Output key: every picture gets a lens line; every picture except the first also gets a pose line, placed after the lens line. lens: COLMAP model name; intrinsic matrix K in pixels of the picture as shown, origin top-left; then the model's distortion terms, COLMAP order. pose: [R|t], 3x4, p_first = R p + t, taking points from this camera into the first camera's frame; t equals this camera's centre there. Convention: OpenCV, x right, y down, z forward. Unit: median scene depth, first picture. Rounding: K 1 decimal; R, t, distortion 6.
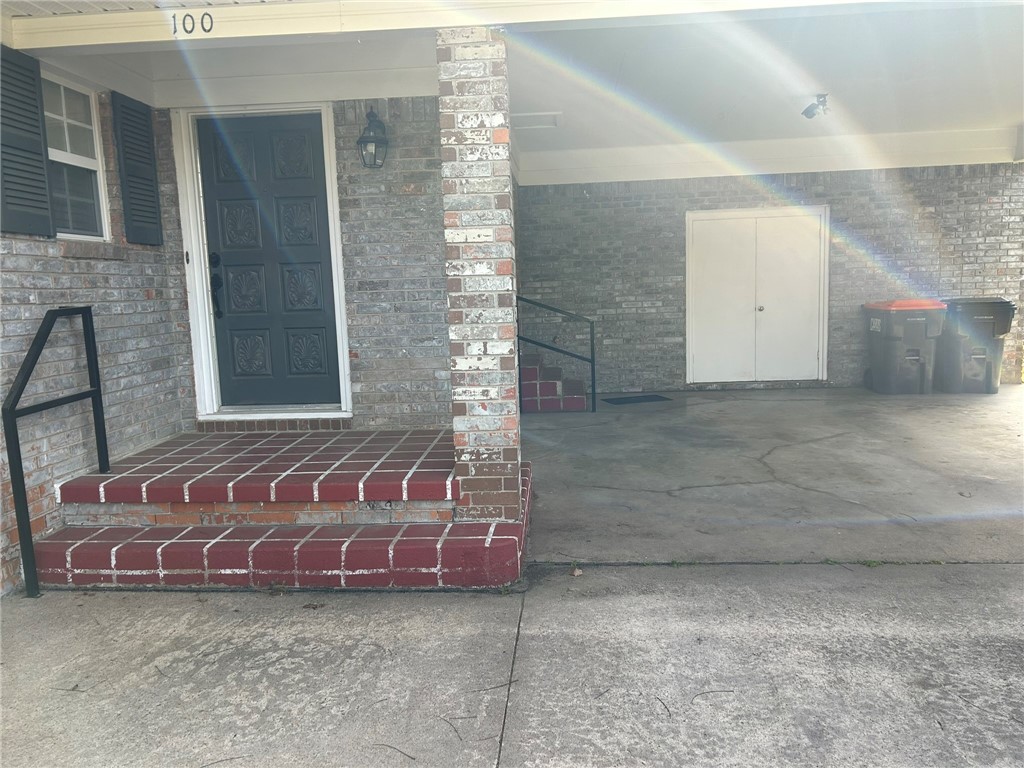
lens RADIAL K [[770.8, 0, 509.1], [0, 770.8, 385.4], [0, 0, 1]] dist [0.044249, -0.045403]
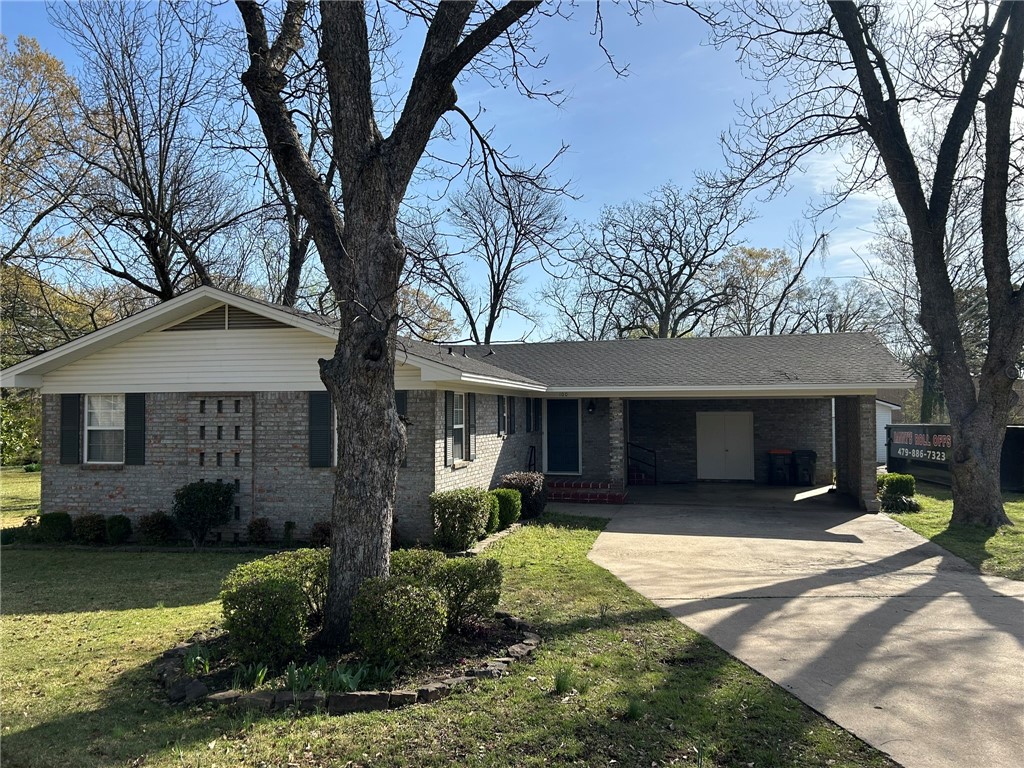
lens RADIAL K [[770.8, 0, 506.8], [0, 770.8, 383.5], [0, 0, 1]] dist [0.044249, -0.045403]
pose [[0.984755, 0.022691, -0.172463, 0.088283], [-0.050239, 0.986305, -0.157094, 0.225783], [0.166537, 0.163364, 0.972408, -3.059918]]
